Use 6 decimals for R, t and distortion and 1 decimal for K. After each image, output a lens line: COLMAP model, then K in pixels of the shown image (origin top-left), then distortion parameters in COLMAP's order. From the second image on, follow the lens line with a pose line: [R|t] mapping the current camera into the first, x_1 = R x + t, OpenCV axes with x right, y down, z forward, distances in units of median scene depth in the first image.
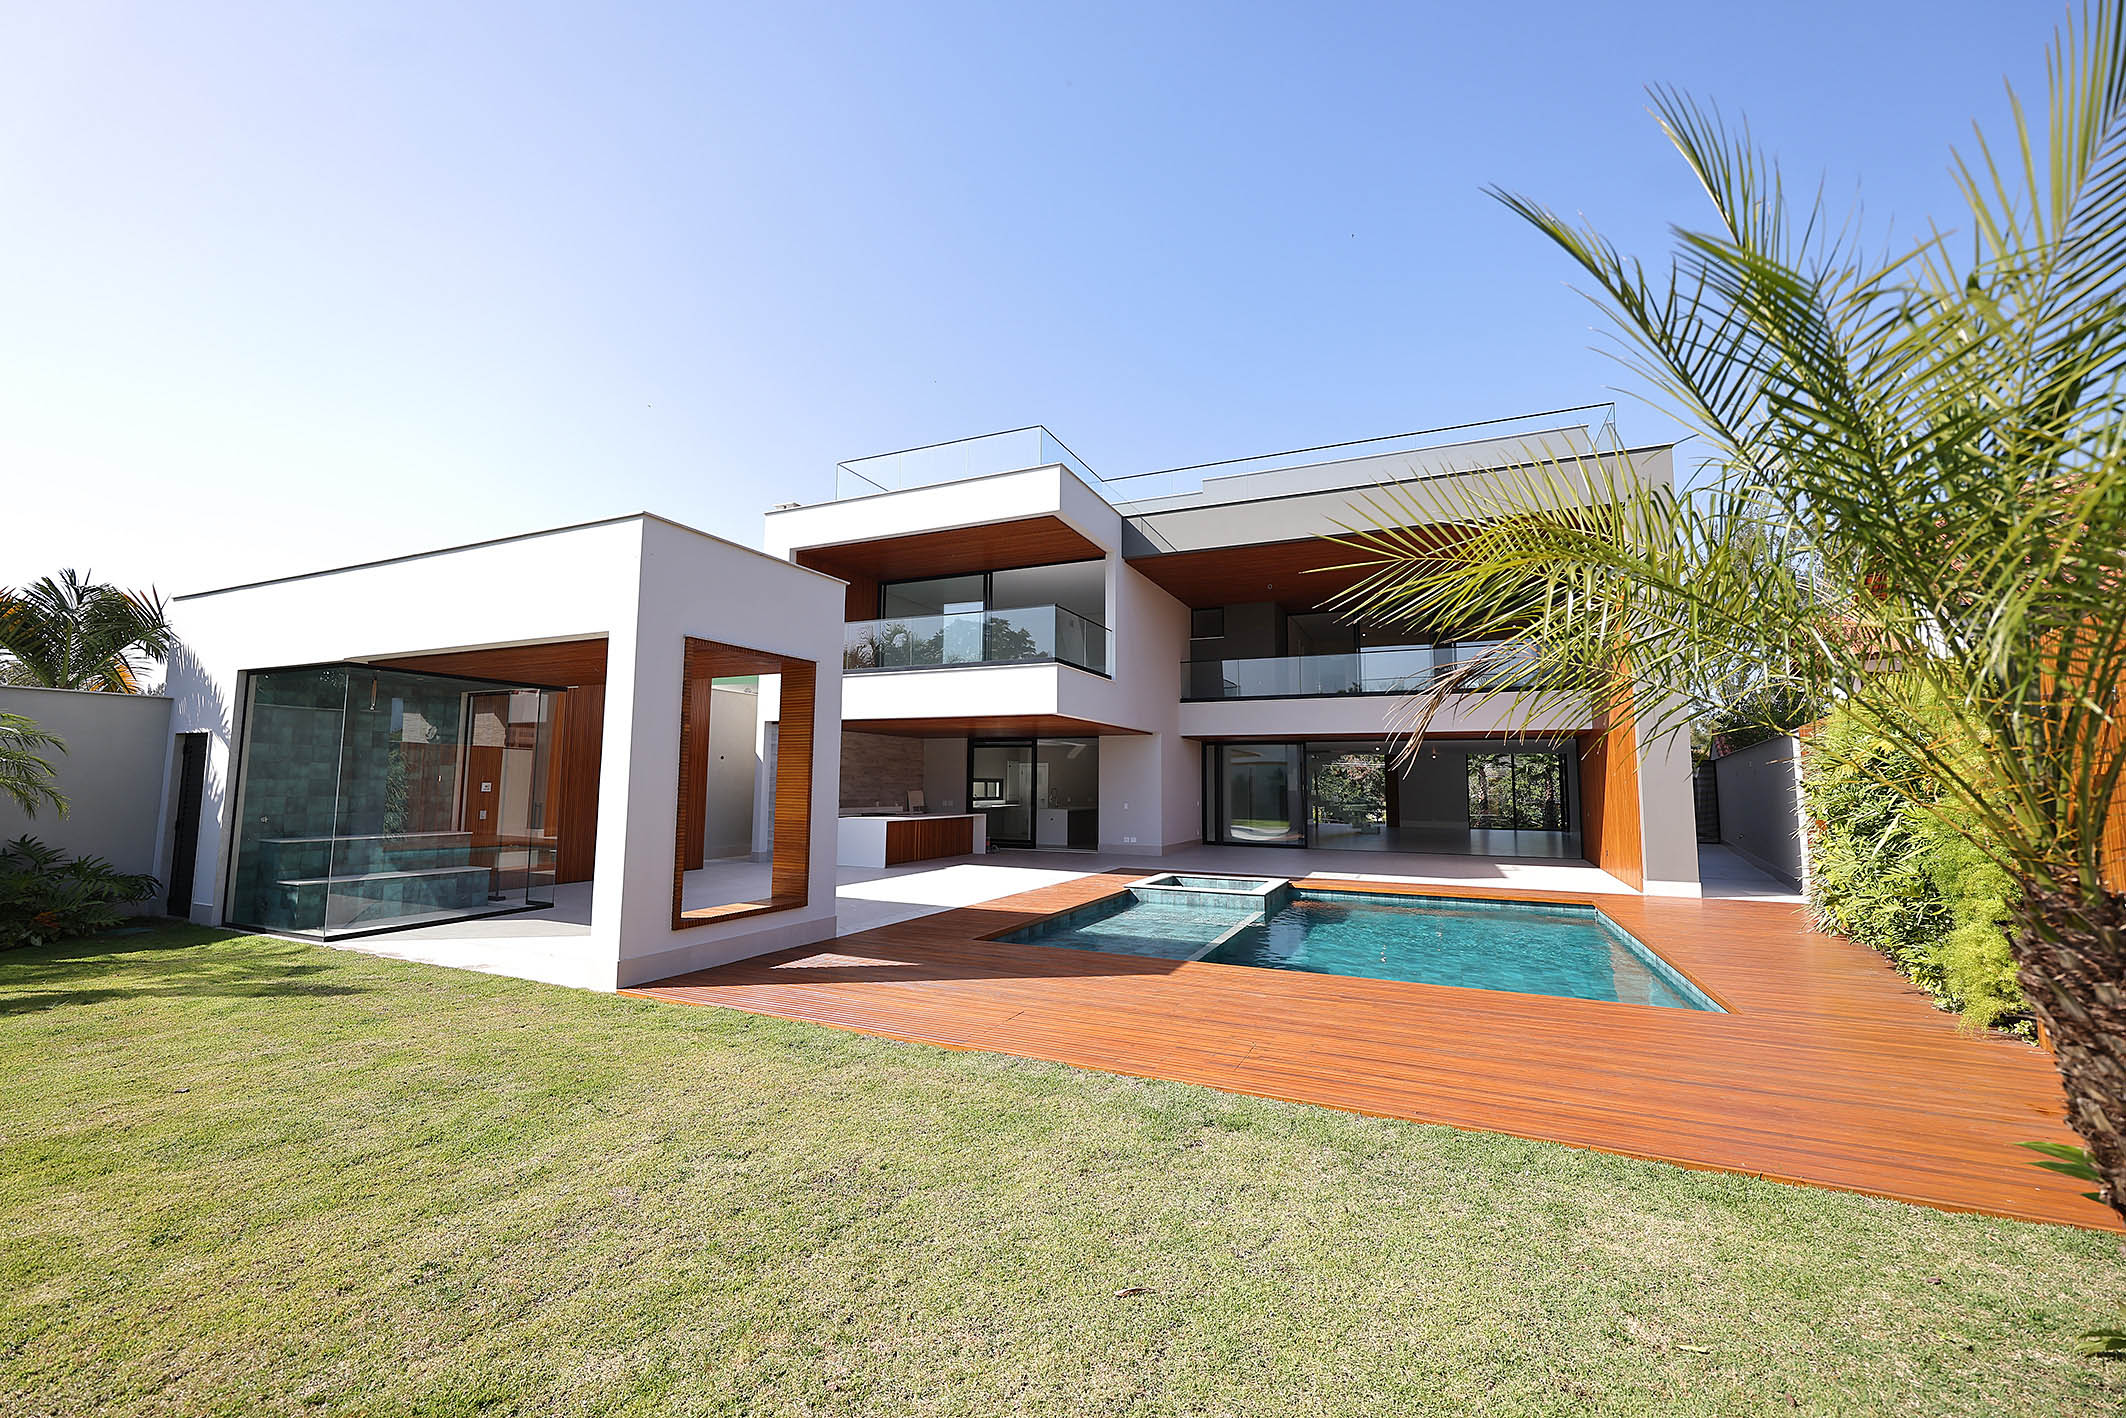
lens RADIAL K [[858.1, 0, 1048.3], [0, 858.1, 706.9], [0, 0, 1]] dist [-0.002459, -0.000288]
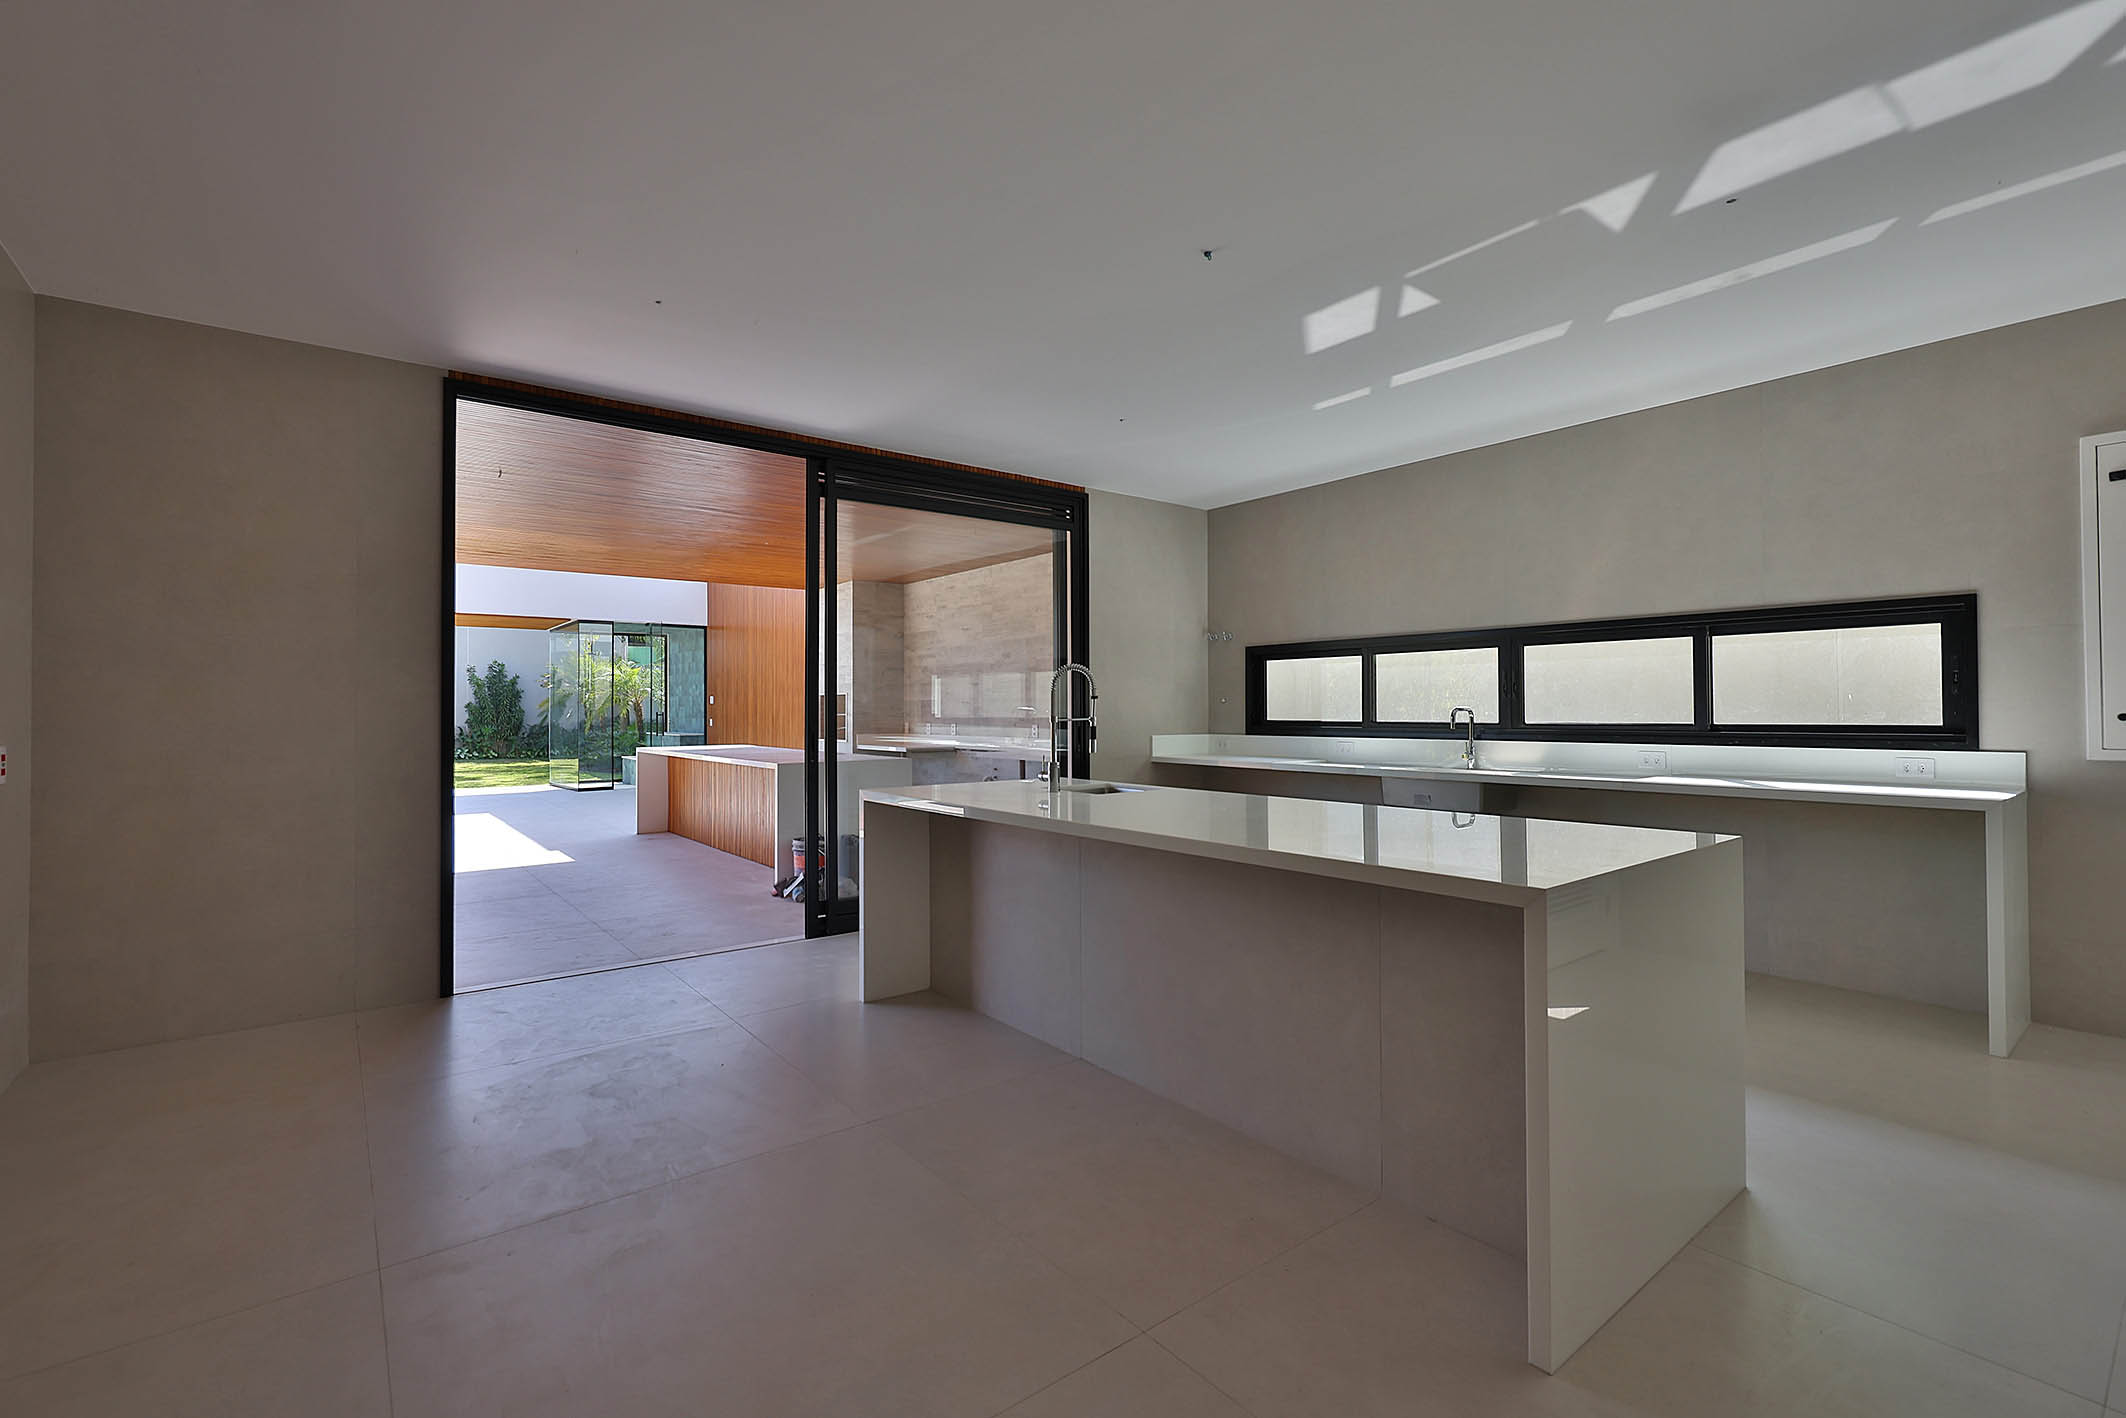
lens RADIAL K [[910.6, 0, 1046.3], [0, 910.6, 703.8], [0, 0, 1]] dist [-0.008759, 0.000310]
pose [[-0.463350, -0.016886, -0.886015, 0.203358], [0.075672, 0.995413, -0.058544, 0.148552], [0.882939, -0.094173, -0.459946, 1.418594]]
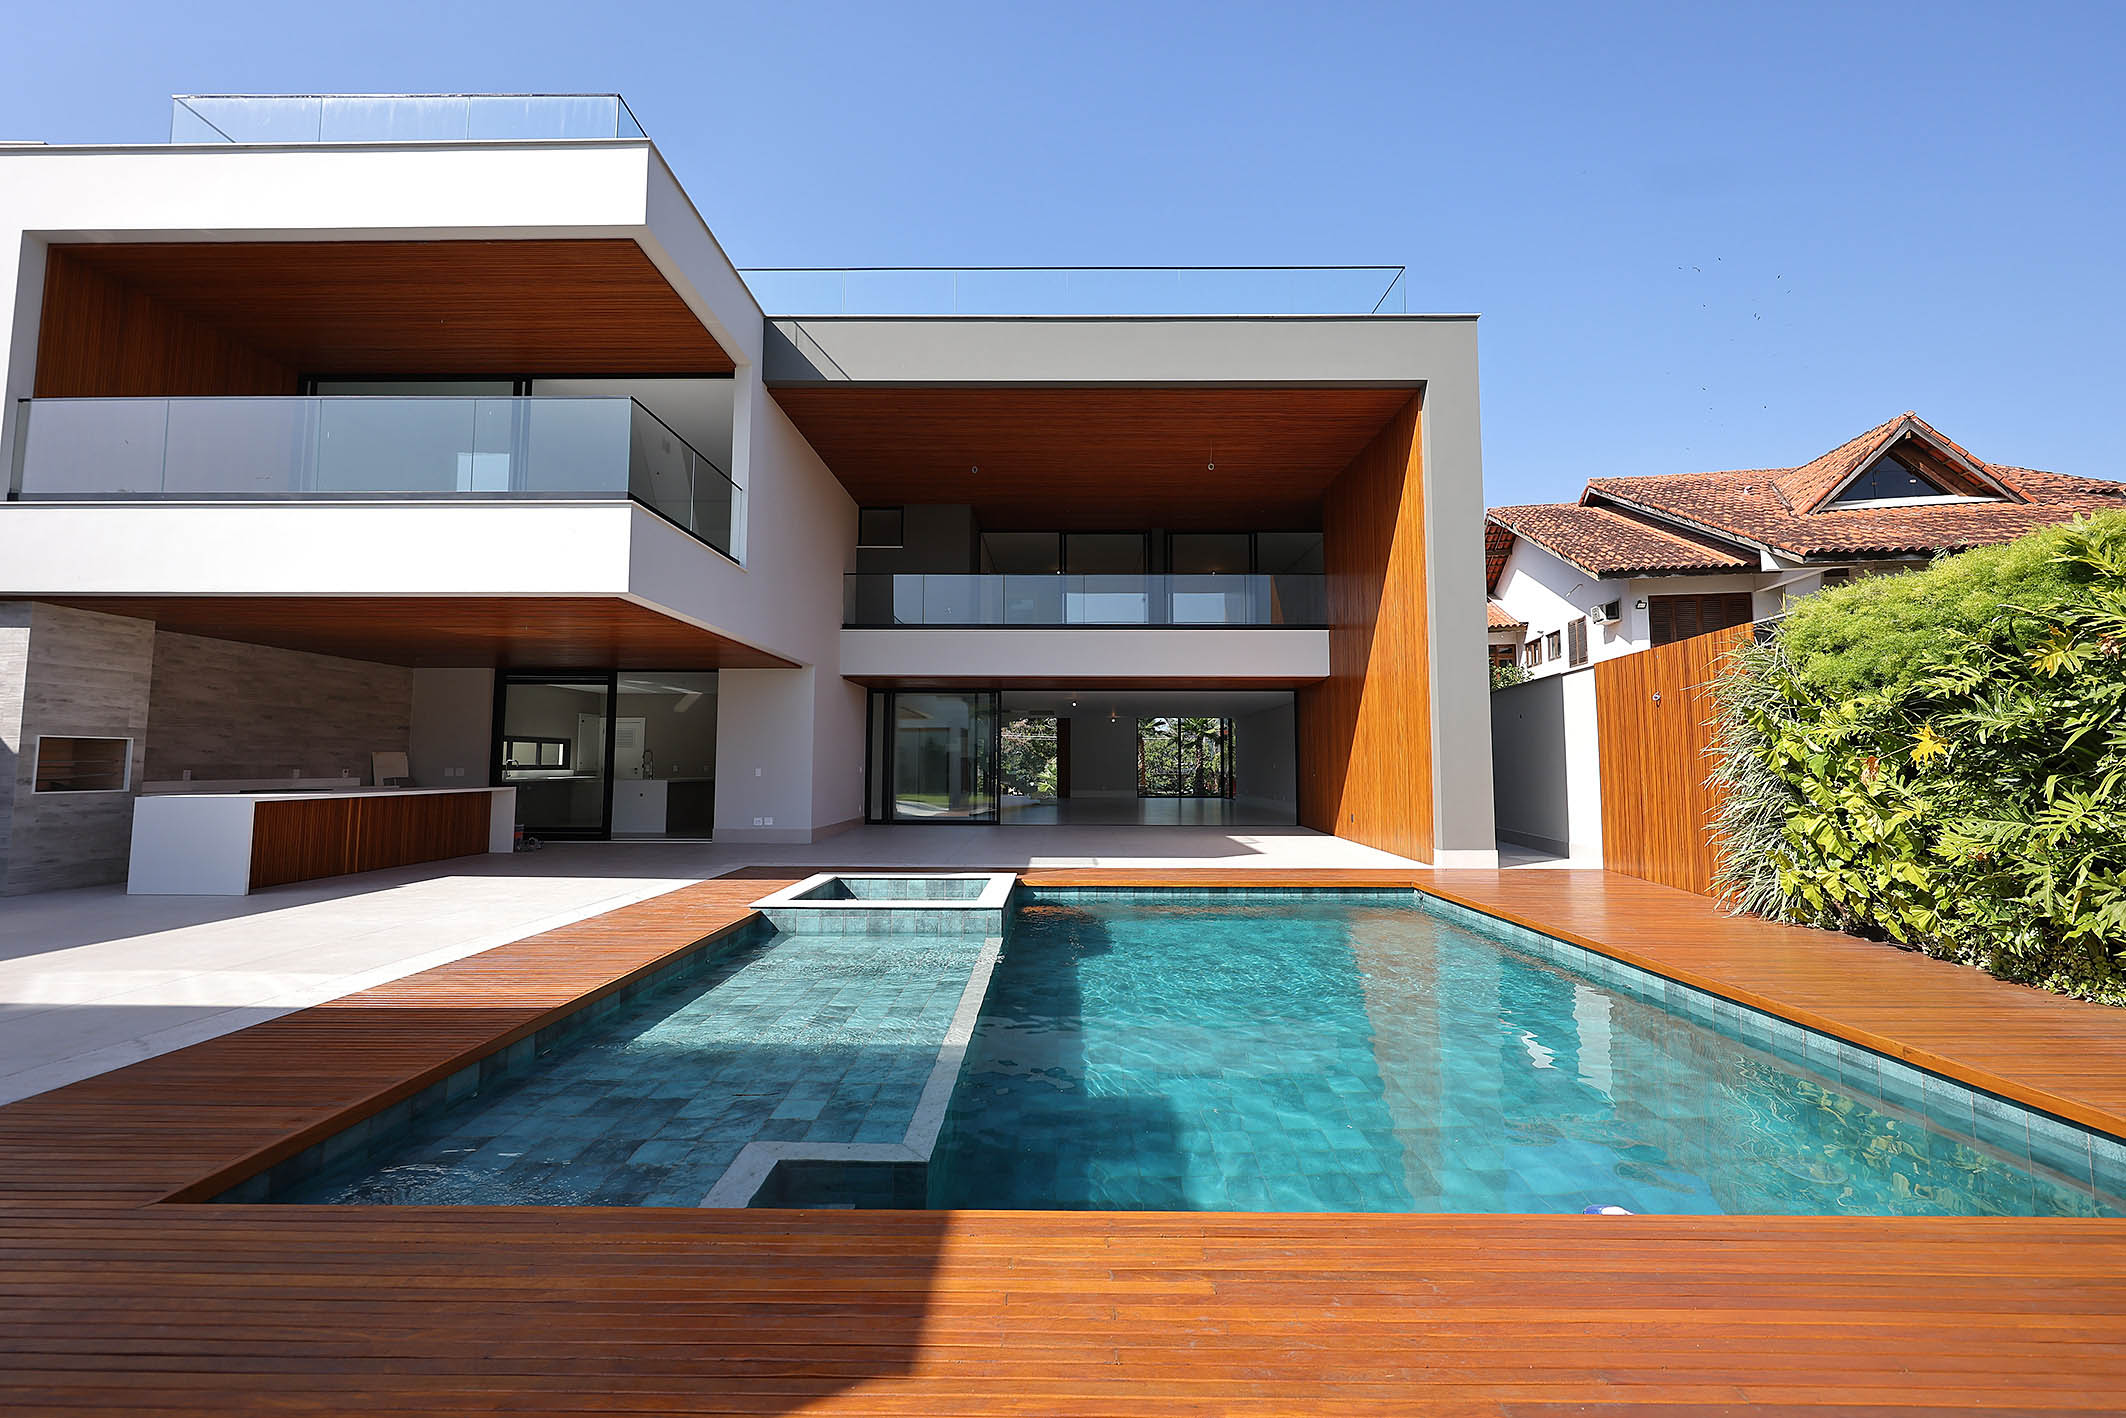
lens RADIAL K [[858.1, 0, 1064.6], [0, 858.1, 703.8], [0, 0, 1]] dist [-0.002459, -0.000288]
pose [[0.908527, 0.022744, 0.417206, 0.029896], [-0.032138, 0.999363, 0.015506, 0.049637], [-0.416587, -0.027496, 0.908680, 0.325680]]
